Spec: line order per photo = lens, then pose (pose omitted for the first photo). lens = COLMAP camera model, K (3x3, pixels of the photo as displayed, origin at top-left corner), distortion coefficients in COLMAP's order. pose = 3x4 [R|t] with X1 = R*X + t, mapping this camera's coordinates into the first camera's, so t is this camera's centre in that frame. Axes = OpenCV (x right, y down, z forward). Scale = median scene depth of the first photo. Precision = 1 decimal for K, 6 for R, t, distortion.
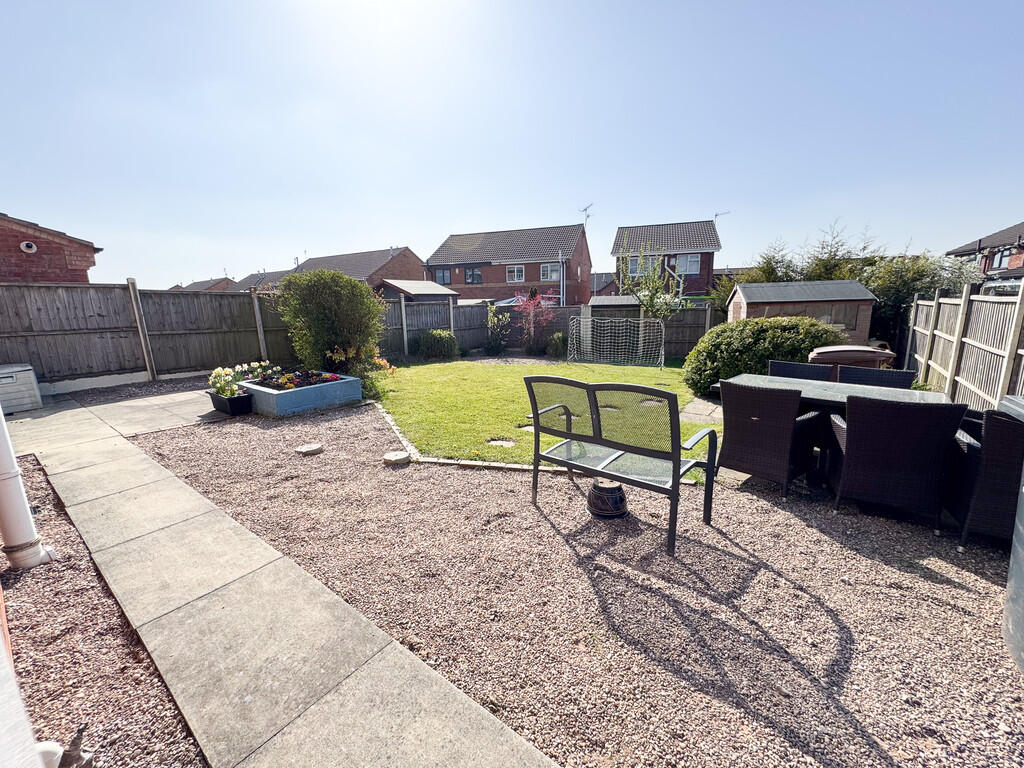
lens RADIAL K [[407.4, 0, 515.0], [0, 407.4, 380.9], [0, 0, 1]] dist [-0.007628, 0.002007]
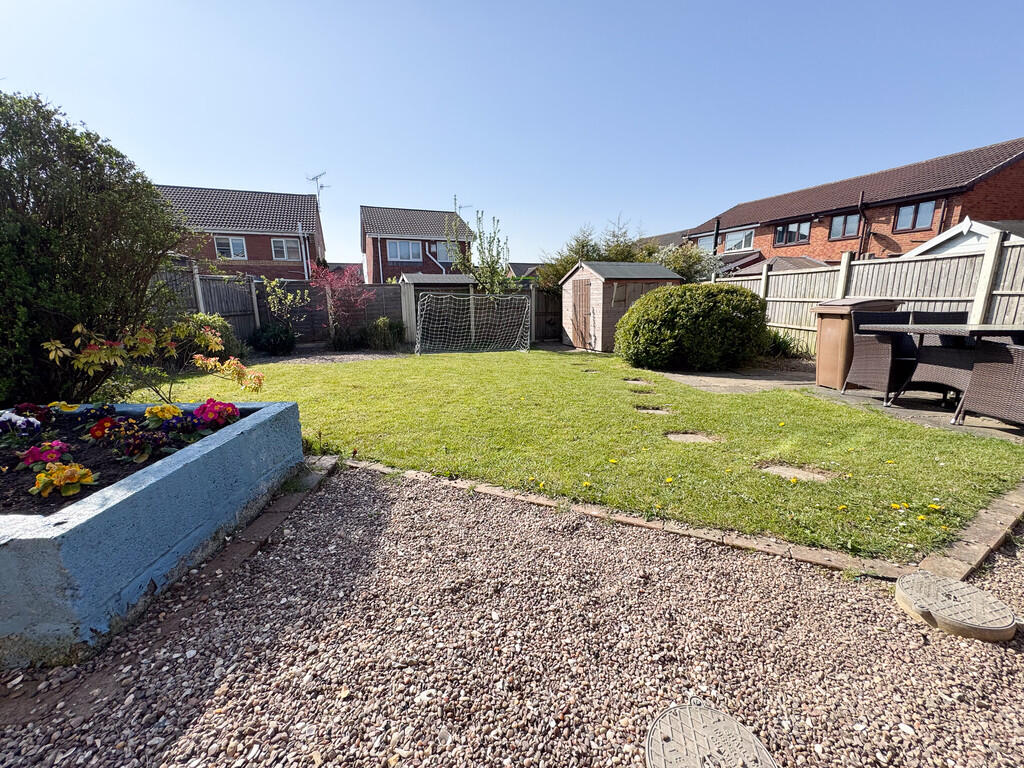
lens RADIAL K [[407.4, 0, 512.4], [0, 407.4, 382.4], [0, 0, 1]] dist [-0.007628, 0.002007]
pose [[0.765420, -0.119902, 0.632262, -0.253426], [0.115590, 0.992126, 0.048213, -0.010035], [-0.633065, 0.036179, 0.773253, 0.342940]]
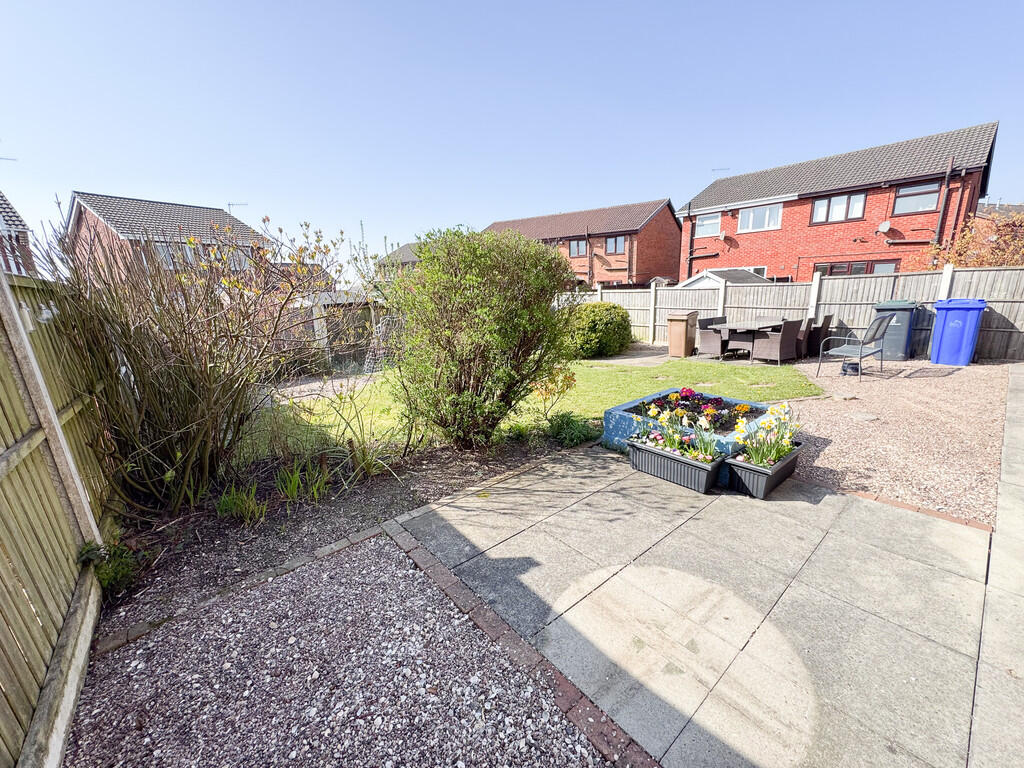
lens RADIAL K [[407.4, 0, 512.3], [0, 407.4, 380.6], [0, 0, 1]] dist [-0.007628, 0.002007]
pose [[0.234677, -0.207438, 0.949682, -0.661458], [0.213242, 0.964155, 0.157905, -0.115519], [-0.948396, 0.165455, 0.270500, 0.597987]]
